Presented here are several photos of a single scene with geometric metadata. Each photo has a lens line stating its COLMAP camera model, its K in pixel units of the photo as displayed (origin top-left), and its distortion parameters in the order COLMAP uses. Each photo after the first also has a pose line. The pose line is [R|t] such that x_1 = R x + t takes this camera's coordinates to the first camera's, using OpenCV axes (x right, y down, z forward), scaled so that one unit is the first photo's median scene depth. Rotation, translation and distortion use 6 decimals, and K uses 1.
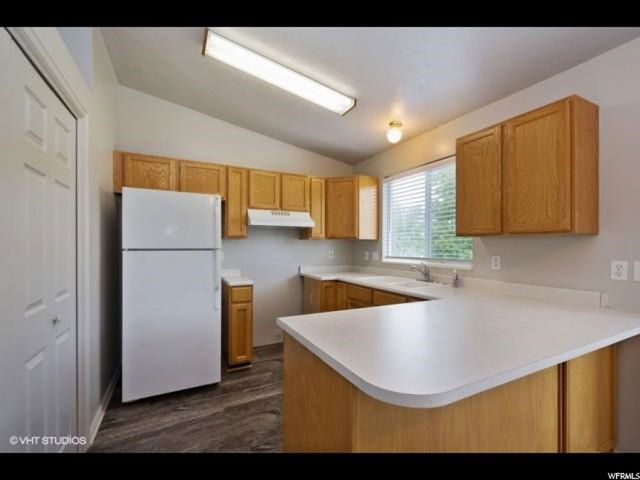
lens RADIAL K [[278.6, 0, 320.7], [0, 278.6, 246.9], [0, 0, 1]] dist [0.001765, -0.000188]
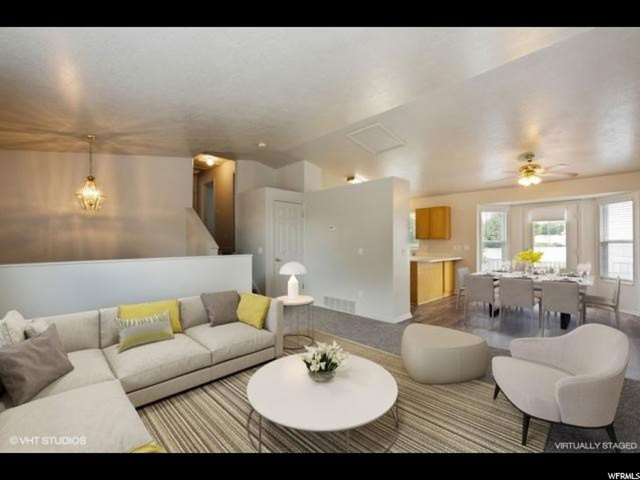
lens RADIAL K [[280.3, 0, 320.0], [0, 280.3, 240.0], [0, 0, 1]] dist [0.002143, -0.006251]
pose [[0.951697, -0.000707, 0.307039, -1.116860], [0.004776, 0.999910, -0.012504, 0.007967], [-0.307003, 0.013366, 0.951615, -1.245846]]
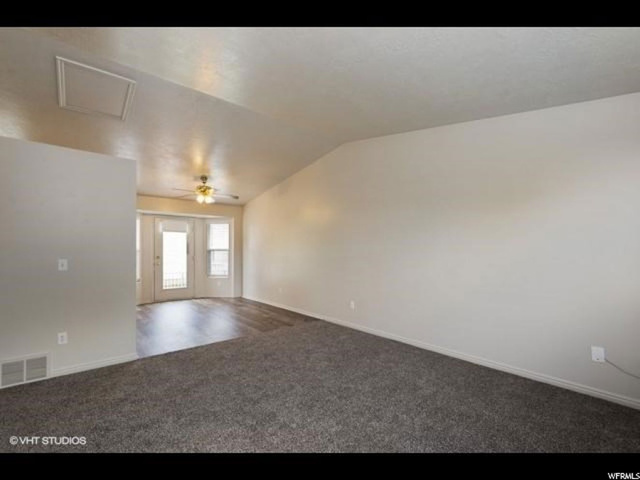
lens RADIAL K [[278.6, 0, 320.7], [0, 278.6, 246.9], [0, 0, 1]] dist [0.001765, -0.000188]
pose [[-0.250397, 0.010754, 0.968084, -1.495836], [0.002089, 0.999942, -0.010567, 0.005007], [-0.968141, -0.000623, -0.250405, -0.463641]]
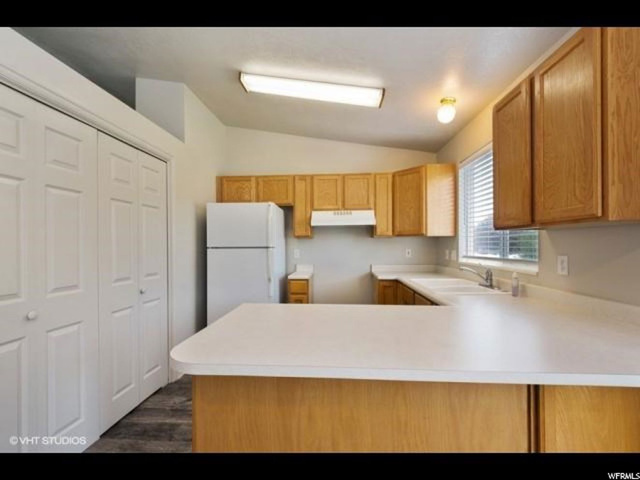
lens RADIAL K [[280.3, 0, 320.0], [0, 280.3, 240.0], [0, 0, 1]] dist [0.002143, -0.006251]
pose [[0.860832, -0.015651, -0.508648, 0.336813], [0.005126, 0.999743, -0.022087, 0.003733], [0.508863, 0.016406, 0.860691, 0.057466]]
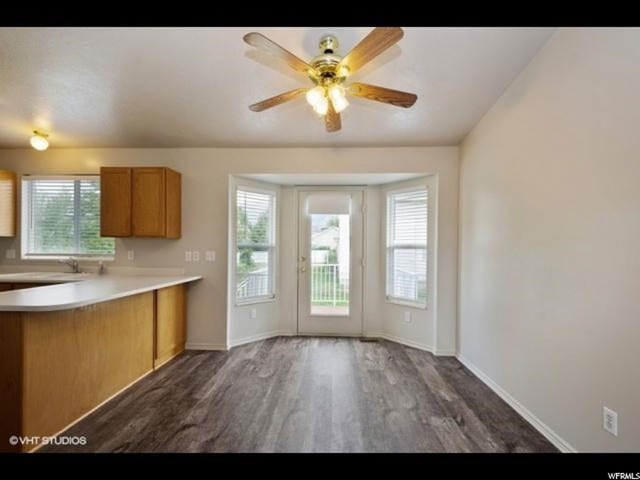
lens RADIAL K [[285.6, 0, 319.5], [0, 285.6, 249.0], [0, 0, 1]] dist [0.001334, -0.007344]
pose [[0.483842, -0.006518, 0.875131, -0.168509], [-0.004246, 0.999943, 0.009795, 0.002938], [-0.875145, -0.008455, 0.483786, -0.471892]]
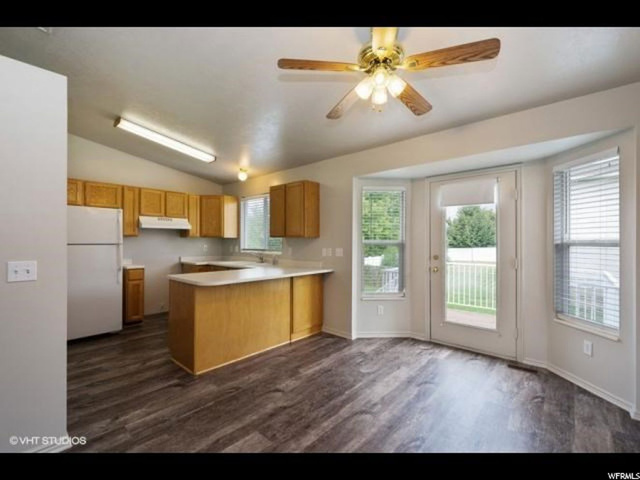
lens RADIAL K [[280.3, 0, 320.0], [0, 280.3, 240.0], [0, 0, 1]] dist [0.002143, -0.006251]
pose [[0.929123, 0.002107, 0.369765, 0.066802], [0.001612, 0.999951, -0.009751, 0.001333], [-0.369768, 0.009656, 0.929074, -0.673157]]
